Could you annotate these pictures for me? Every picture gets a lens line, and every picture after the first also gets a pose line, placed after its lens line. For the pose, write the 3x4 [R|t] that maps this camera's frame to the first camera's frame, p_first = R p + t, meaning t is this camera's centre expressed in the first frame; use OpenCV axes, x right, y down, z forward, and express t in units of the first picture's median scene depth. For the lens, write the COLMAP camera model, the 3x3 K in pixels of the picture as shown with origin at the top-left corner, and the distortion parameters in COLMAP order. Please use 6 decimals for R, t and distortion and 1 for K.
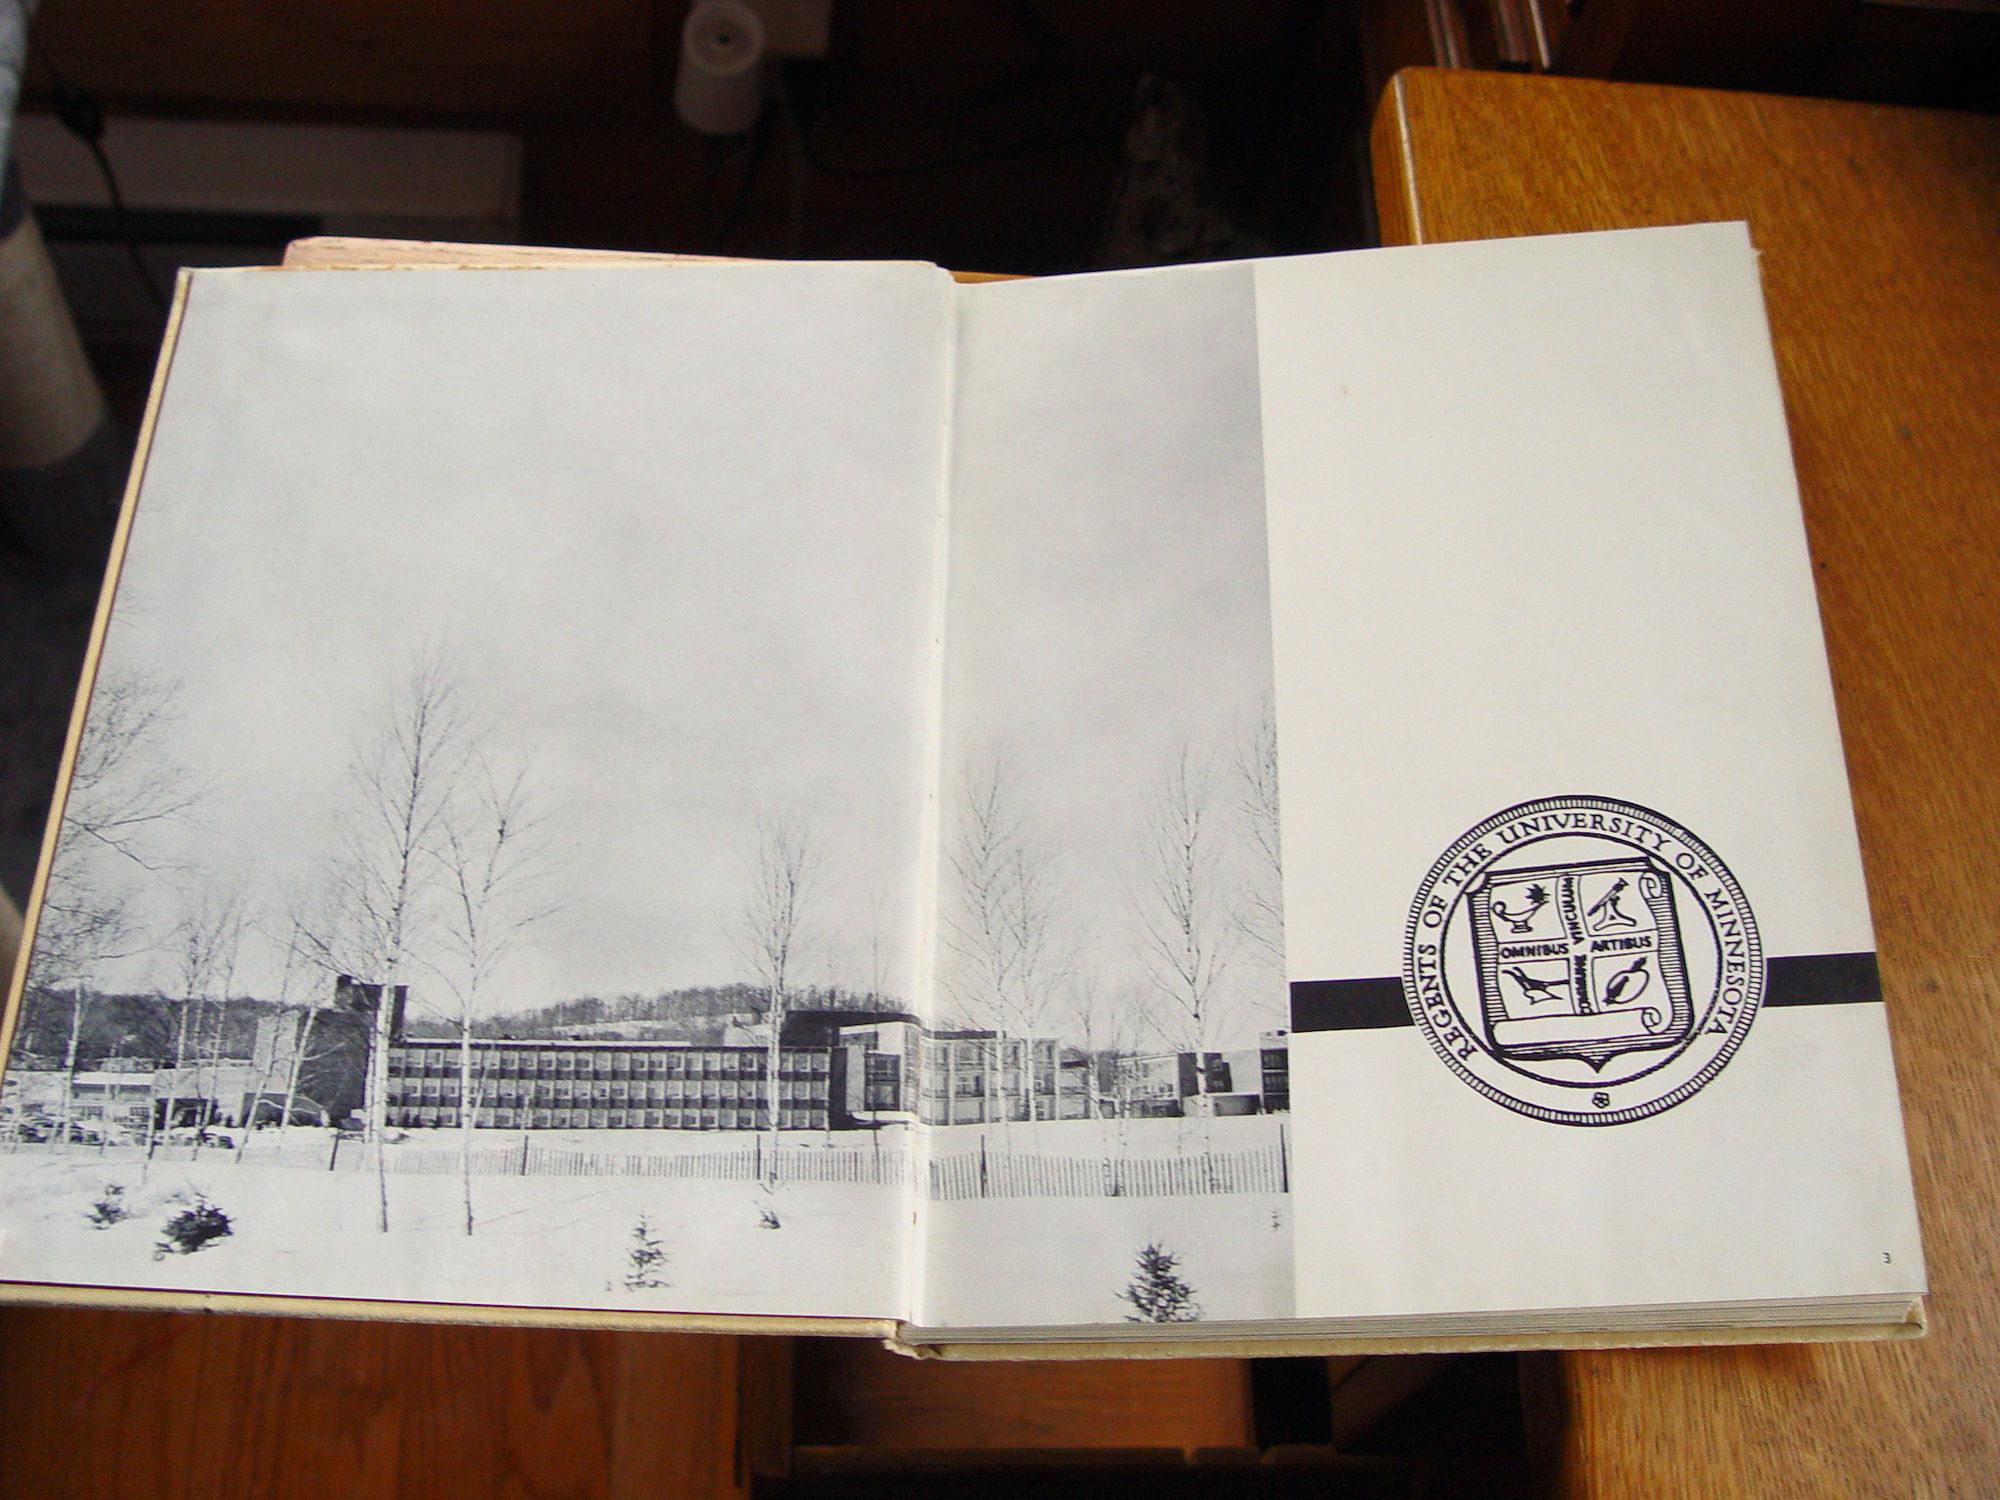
lens RADIAL K [[2285.6, 0, 1008.0], [0, 2285.6, 747.6], [0, 0, 1]] dist [-0.076637, 0.000000]
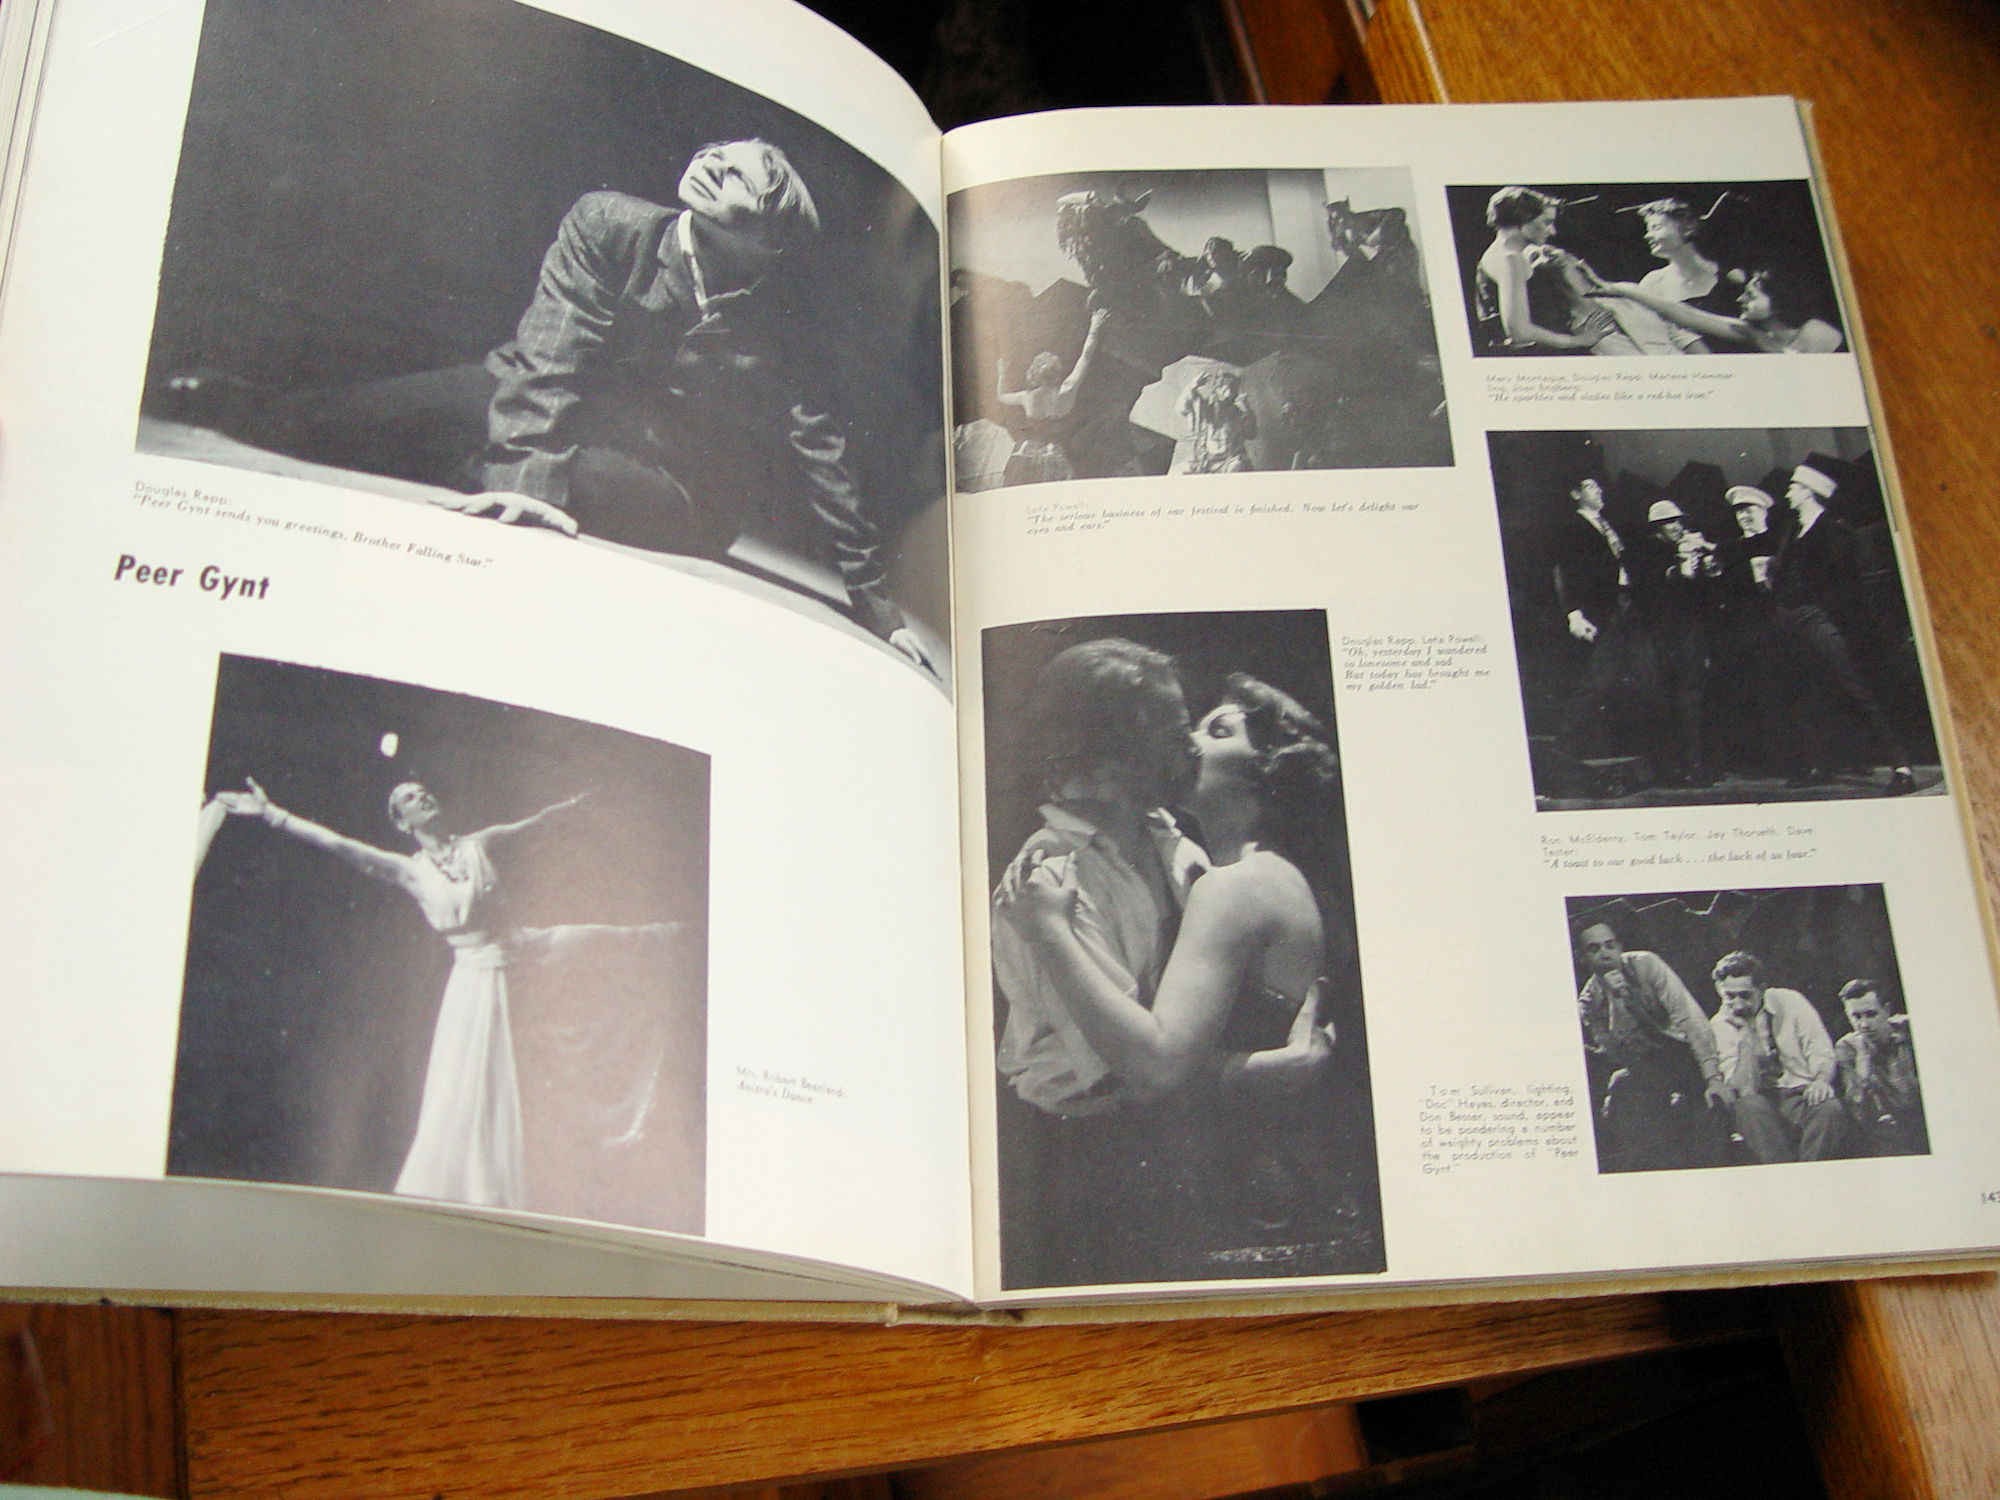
lens RADIAL K [[2285.6, 0, 993.1], [0, 2285.6, 750.7], [0, 0, 1]] dist [-0.076637, 0.000000]
pose [[0.981609, -0.118914, 0.149344, -0.162013], [0.108552, 0.991201, 0.075745, -0.078546], [-0.157037, -0.058140, 0.985880, 0.126874]]
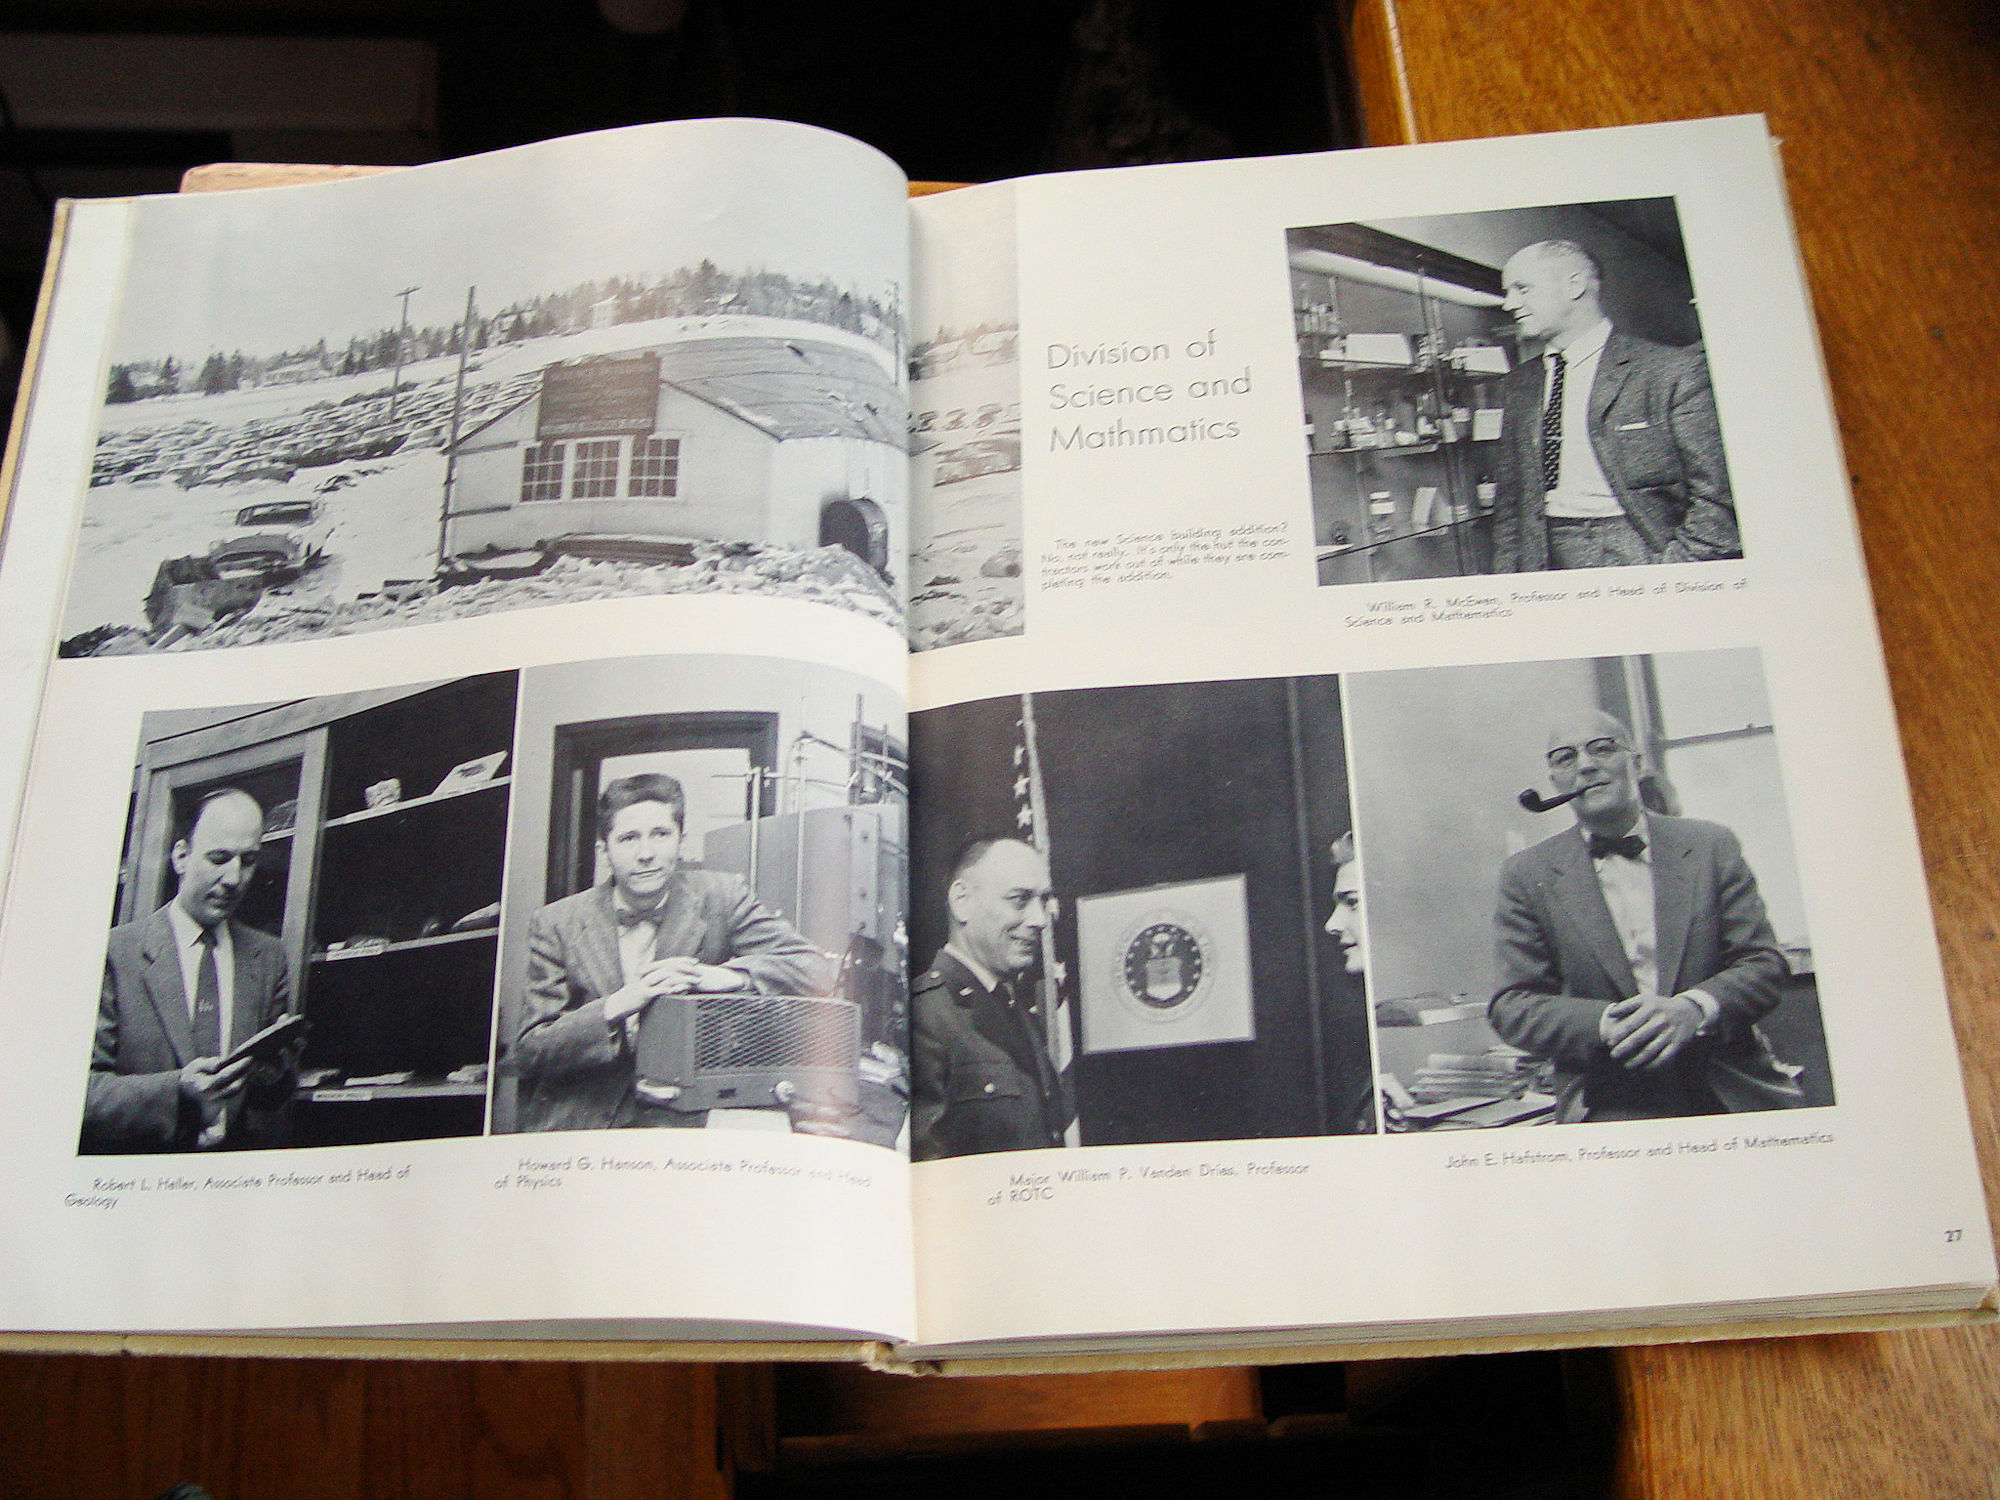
lens RADIAL K [[2285.6, 0, 1002.5], [0, 2285.6, 746.6], [0, 0, 1]] dist [-0.076637, 0.000000]
pose [[0.999300, -0.030909, 0.021067, -0.012513], [0.029900, 0.998463, 0.046664, -0.022626], [-0.022477, -0.046001, 0.998688, 0.068462]]
